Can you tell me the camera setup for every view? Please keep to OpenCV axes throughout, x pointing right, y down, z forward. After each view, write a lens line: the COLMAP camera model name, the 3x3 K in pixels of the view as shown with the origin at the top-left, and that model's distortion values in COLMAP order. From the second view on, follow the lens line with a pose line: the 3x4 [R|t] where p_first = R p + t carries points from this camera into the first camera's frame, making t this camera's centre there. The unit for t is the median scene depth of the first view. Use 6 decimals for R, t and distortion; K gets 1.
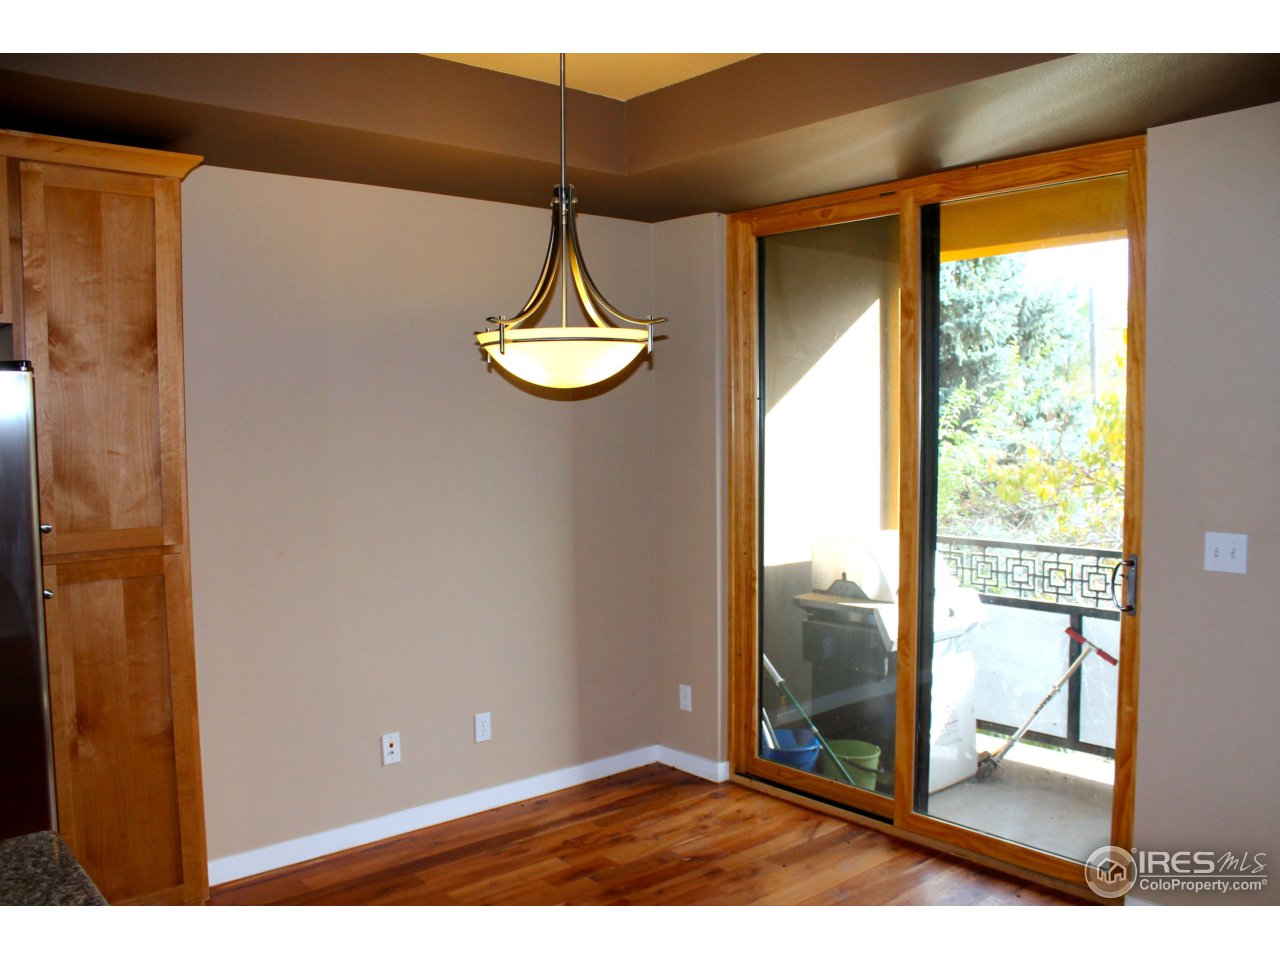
lens RADIAL K [[1066.4, 0, 636.1], [0, 1066.4, 493.4], [0, 0, 1]] dist [-0.164921, 0.142874]
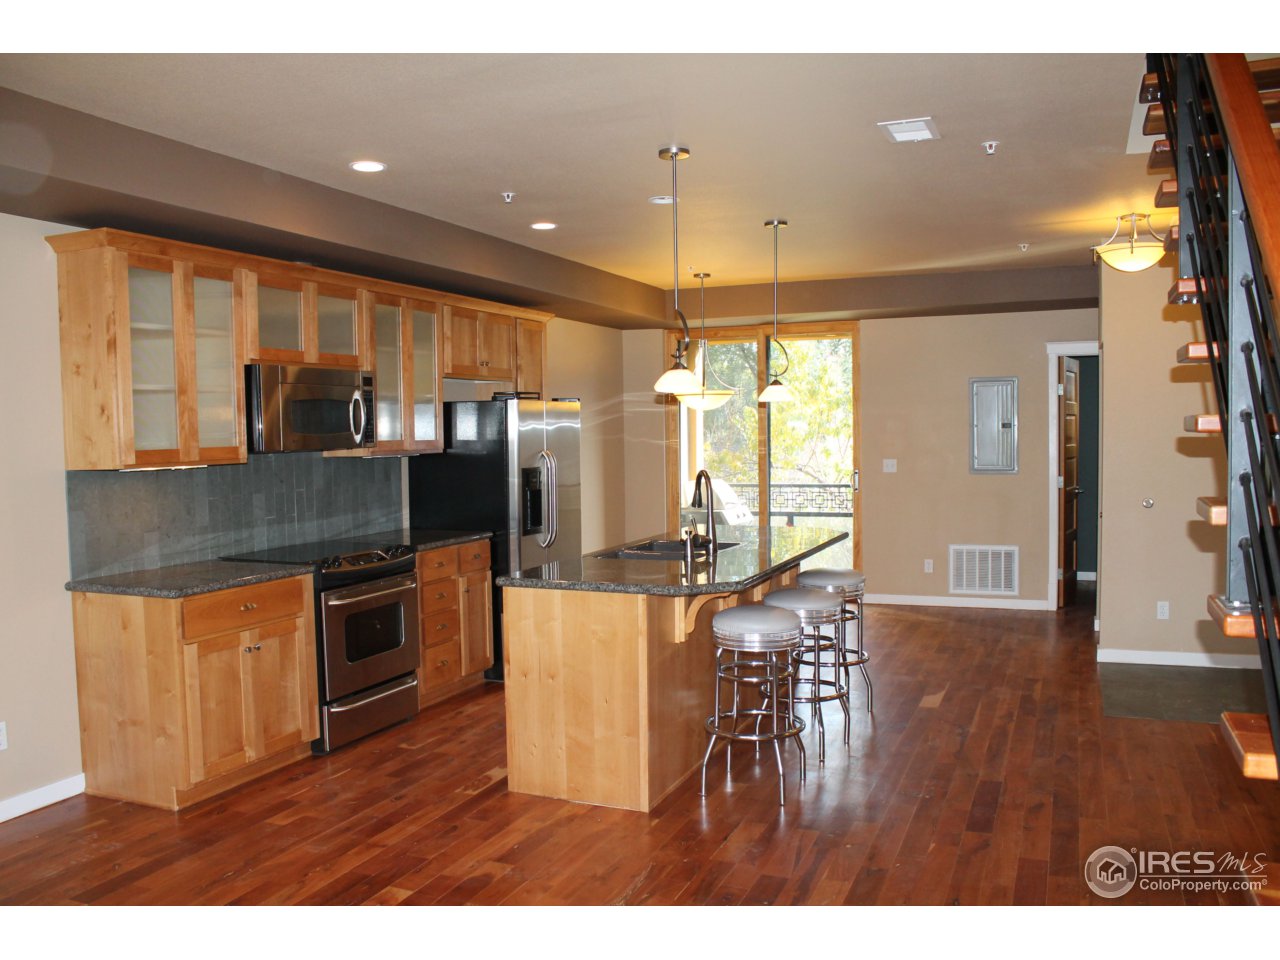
lens RADIAL K [[1066.4, 0, 636.1], [0, 1066.4, 493.4], [0, 0, 1]] dist [-0.164921, 0.142874]
pose [[0.895458, -0.028964, 0.444203, -1.410368], [0.035866, 0.999331, -0.007140, 0.129630], [-0.443699, 0.022325, 0.895898, -1.380670]]
